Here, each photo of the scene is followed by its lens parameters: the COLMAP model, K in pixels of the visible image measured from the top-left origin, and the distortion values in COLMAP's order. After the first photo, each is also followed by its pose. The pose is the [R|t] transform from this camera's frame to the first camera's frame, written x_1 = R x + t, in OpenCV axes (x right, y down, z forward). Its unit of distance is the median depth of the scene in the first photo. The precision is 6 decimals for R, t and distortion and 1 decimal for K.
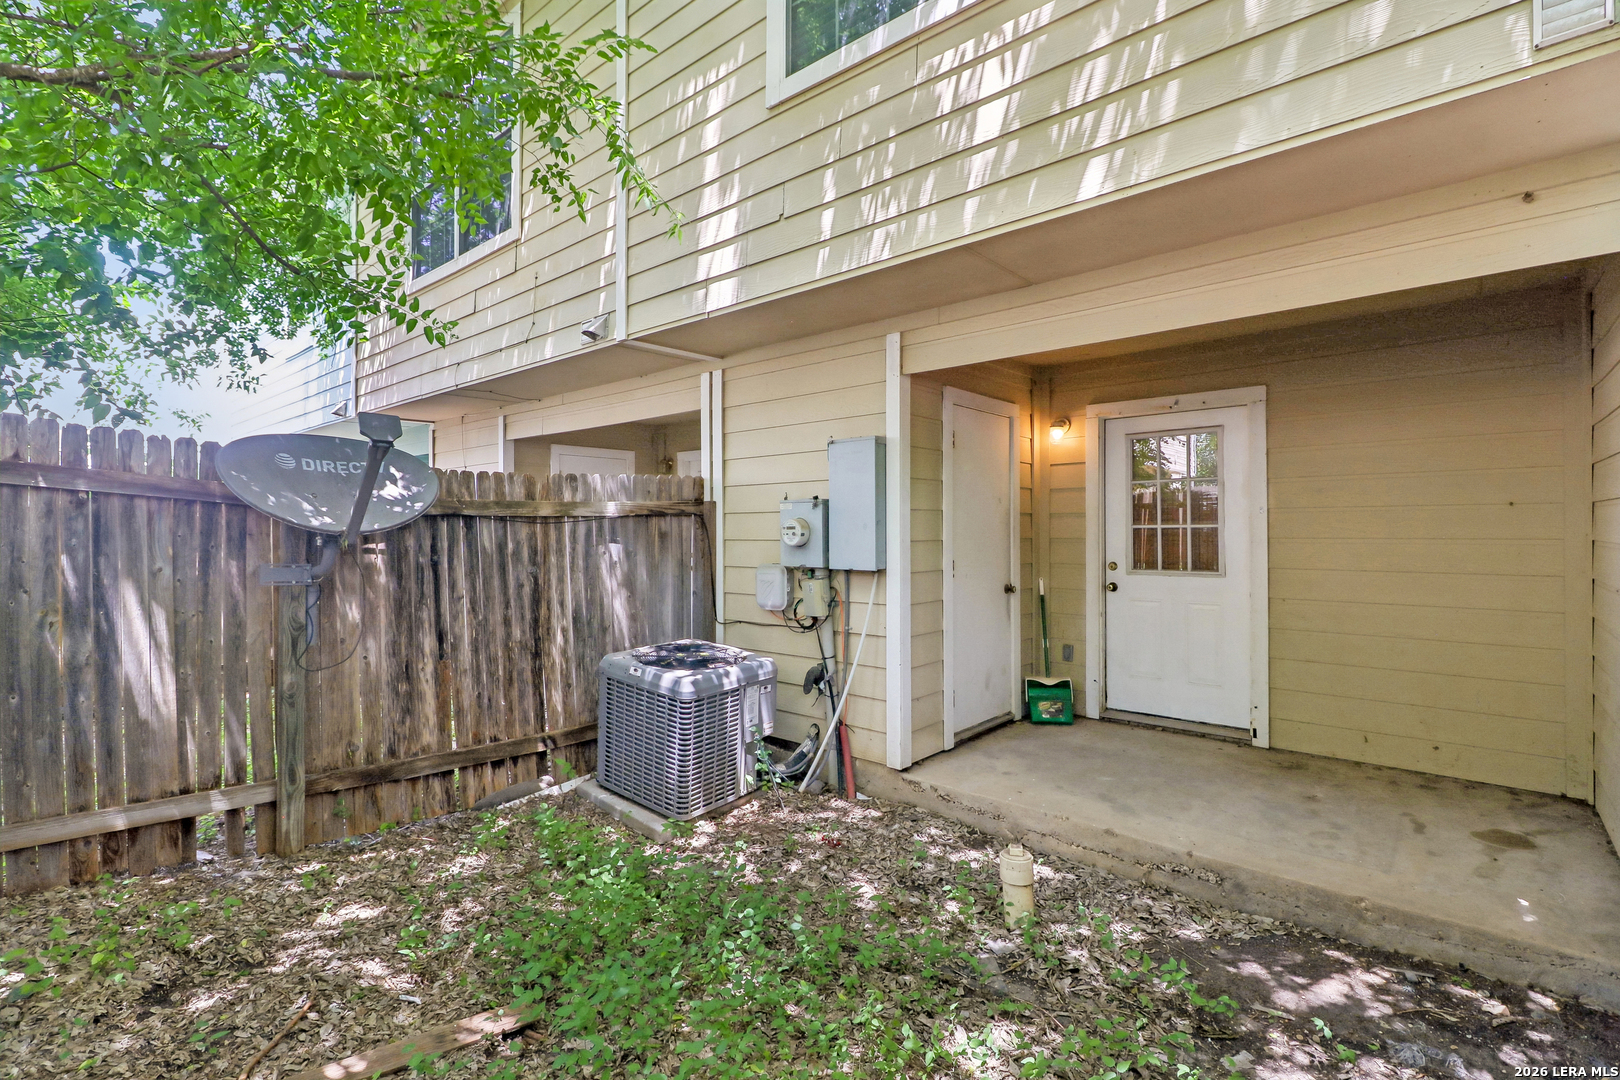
lens RADIAL K [[755.0, 0, 790.0], [0, 755.0, 525.3], [0, 0, 1]] dist [0.000388, -0.016781]
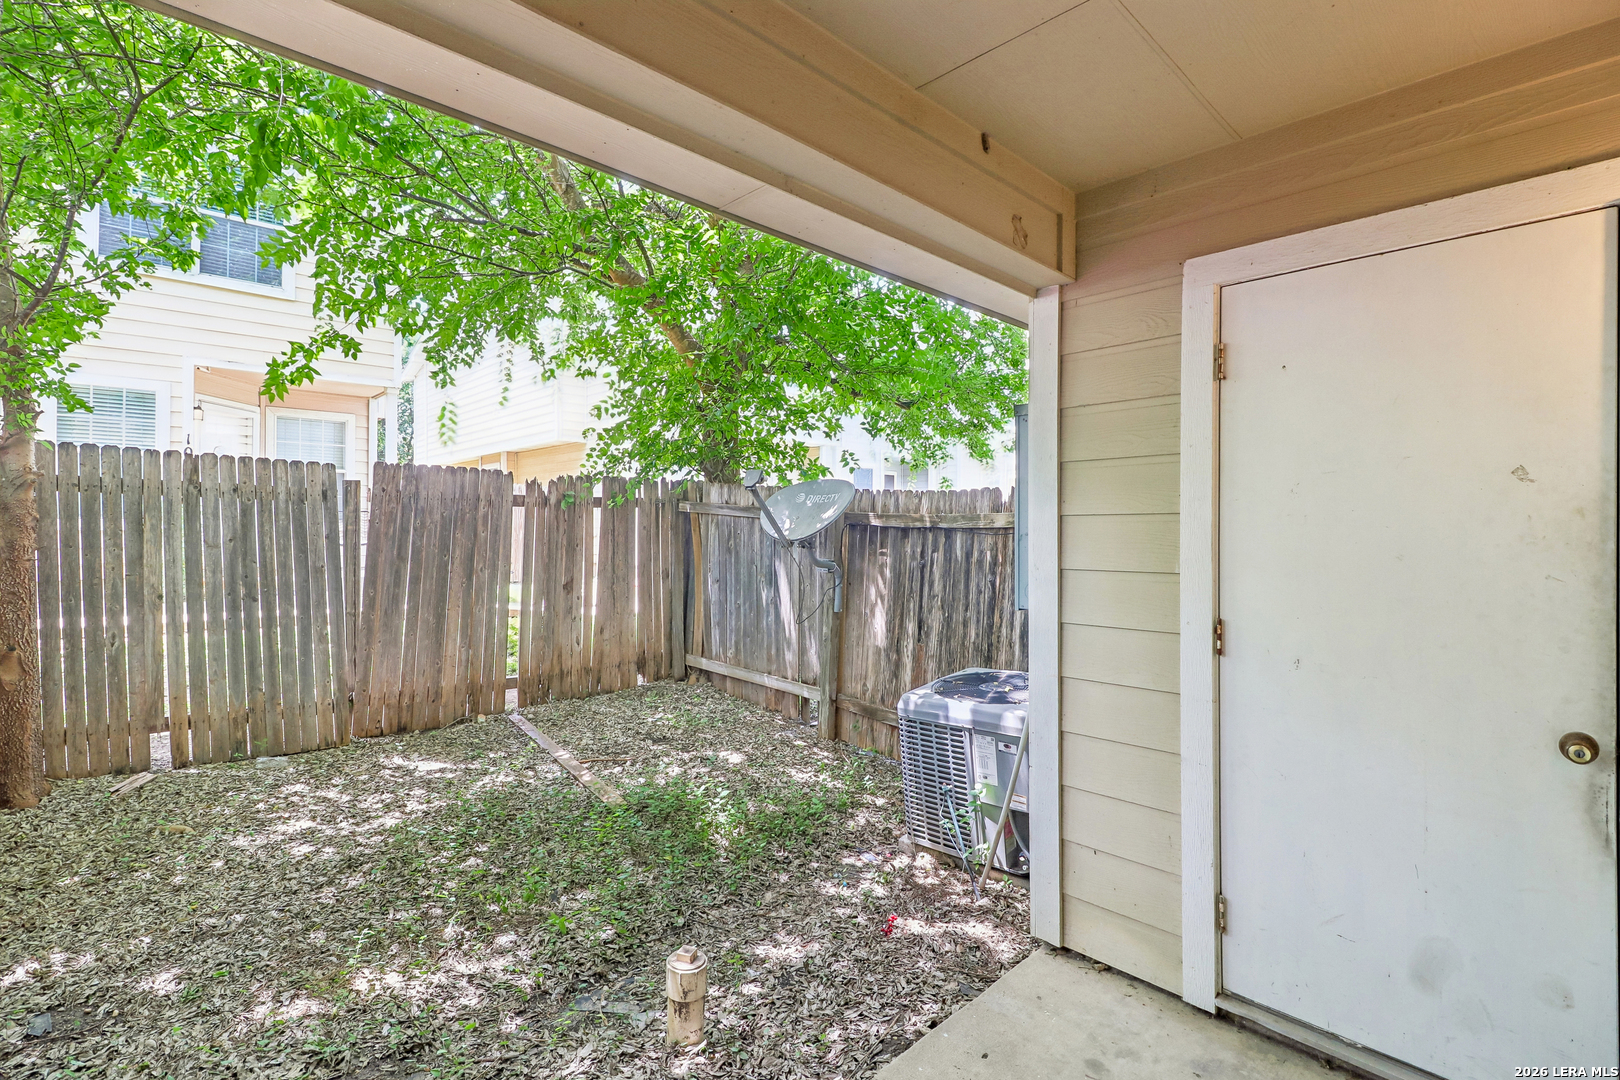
lens RADIAL K [[755.0, 0, 790.0], [0, 755.0, 525.3], [0, 0, 1]] dist [0.000388, -0.016781]
pose [[-0.083056, -0.006329, -0.996525, 0.778122], [-0.002229, 0.999979, -0.006165, -0.008825], [0.996542, 0.001709, -0.083068, 0.851642]]
